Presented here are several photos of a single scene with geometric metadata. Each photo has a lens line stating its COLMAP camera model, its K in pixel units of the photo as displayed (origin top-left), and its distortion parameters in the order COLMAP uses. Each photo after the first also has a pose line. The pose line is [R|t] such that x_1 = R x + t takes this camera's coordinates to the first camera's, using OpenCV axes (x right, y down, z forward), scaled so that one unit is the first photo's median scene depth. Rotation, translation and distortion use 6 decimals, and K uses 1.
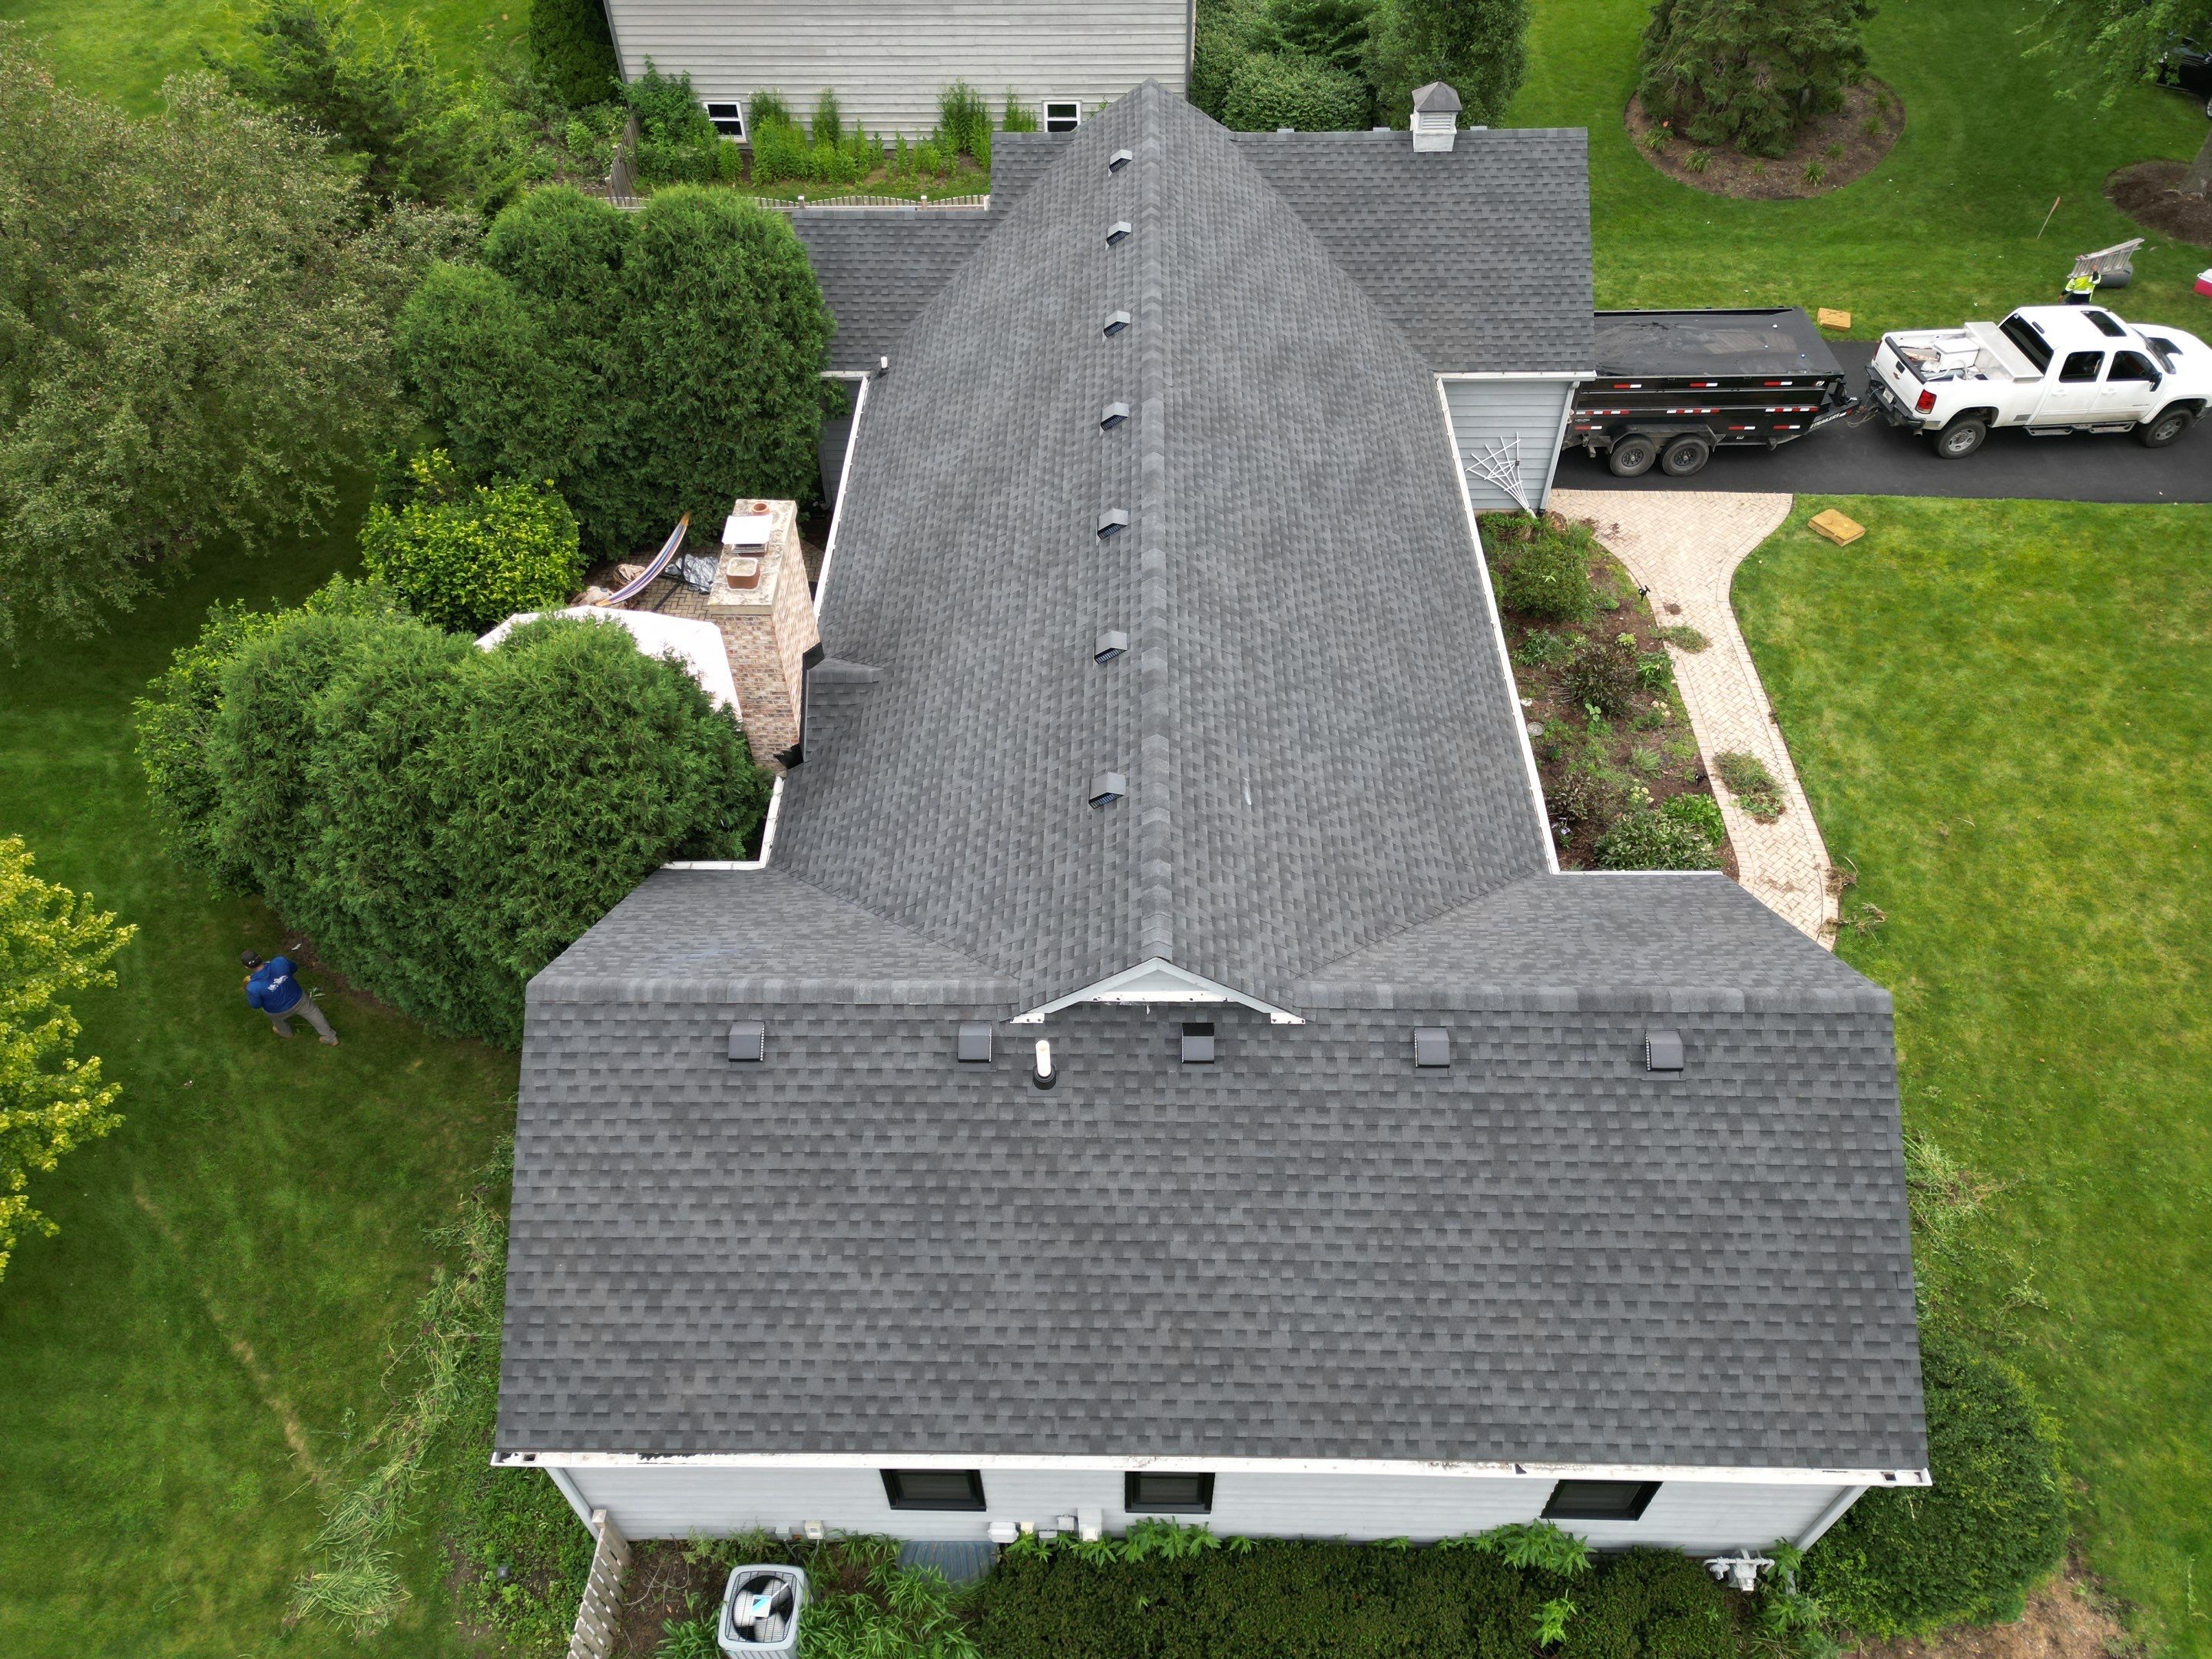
lens RADIAL K [[1545.4, 0, 1111.6], [0, 1545.4, 833.4], [0, 0, 1]] dist [0.055787, -0.041857]
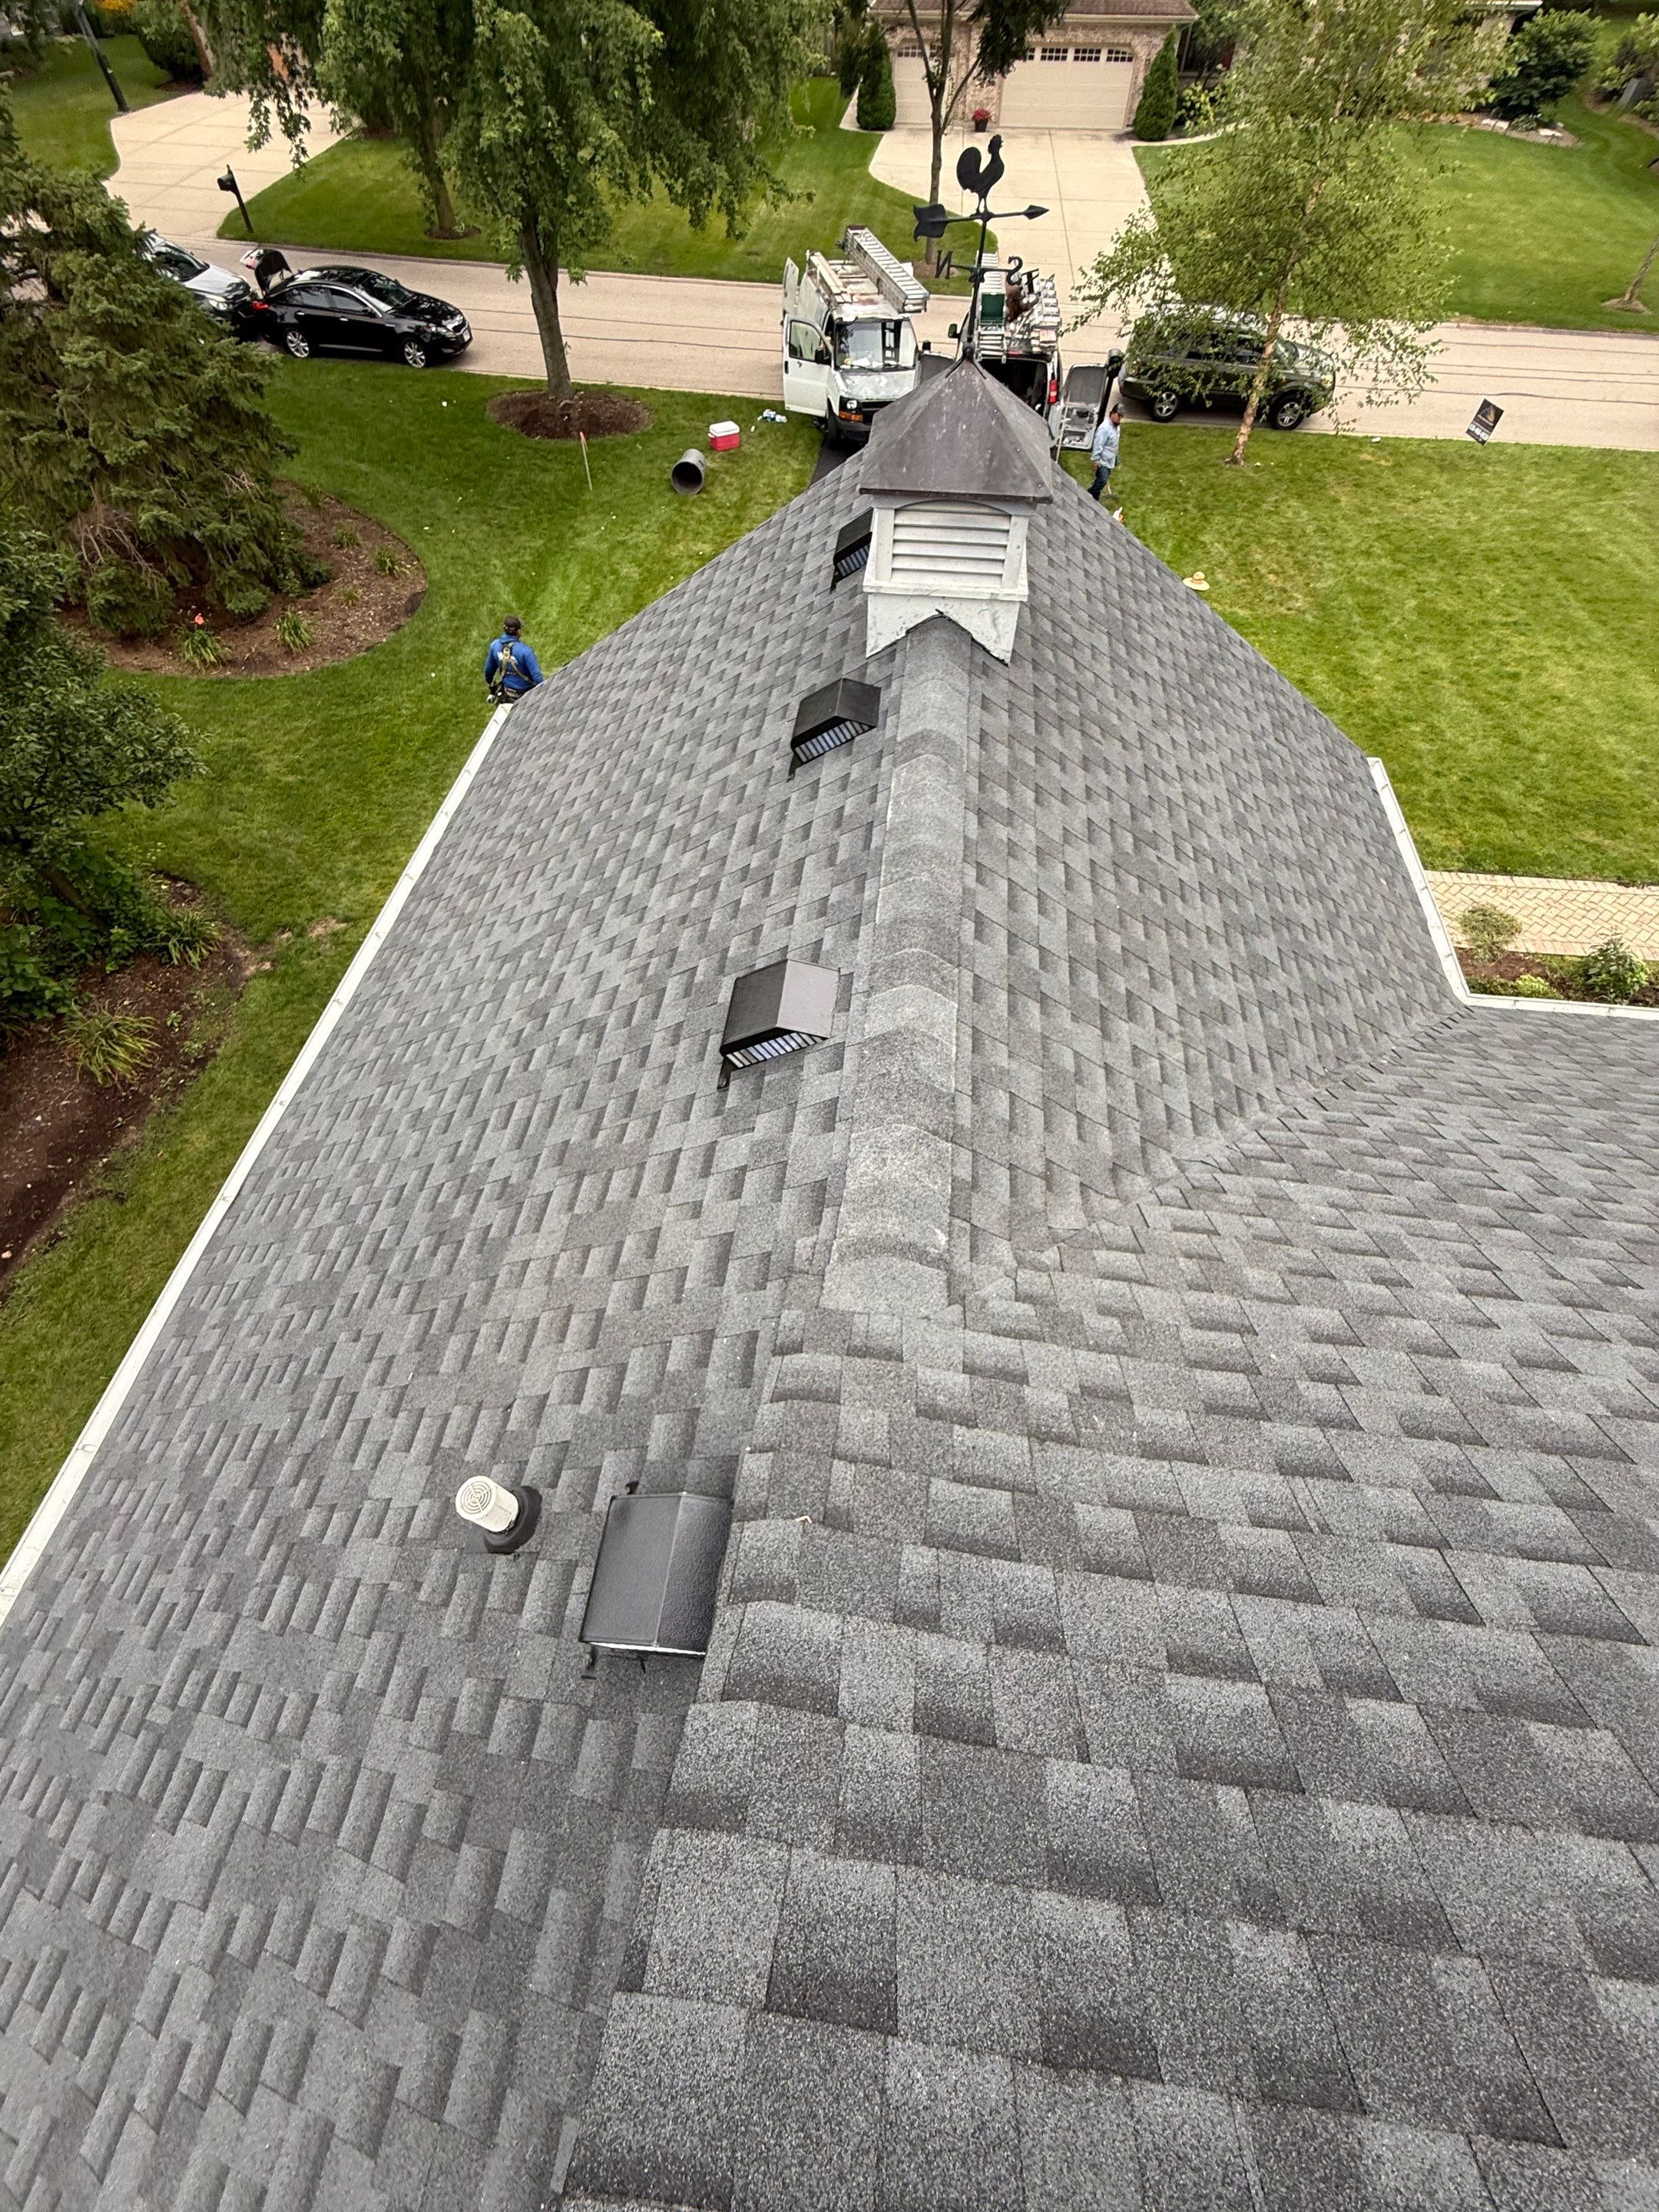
lens RADIAL K [[882.2, 0, 827.4], [0, 882.2, 1101.2], [0, 0, 1]] dist [-0.000273, -0.000166]
pose [[0.102319, -0.814753, 0.570709, 0.044688], [0.737770, 0.446990, 0.505860, -0.509918], [-0.667252, 0.369293, 0.646836, 0.964716]]
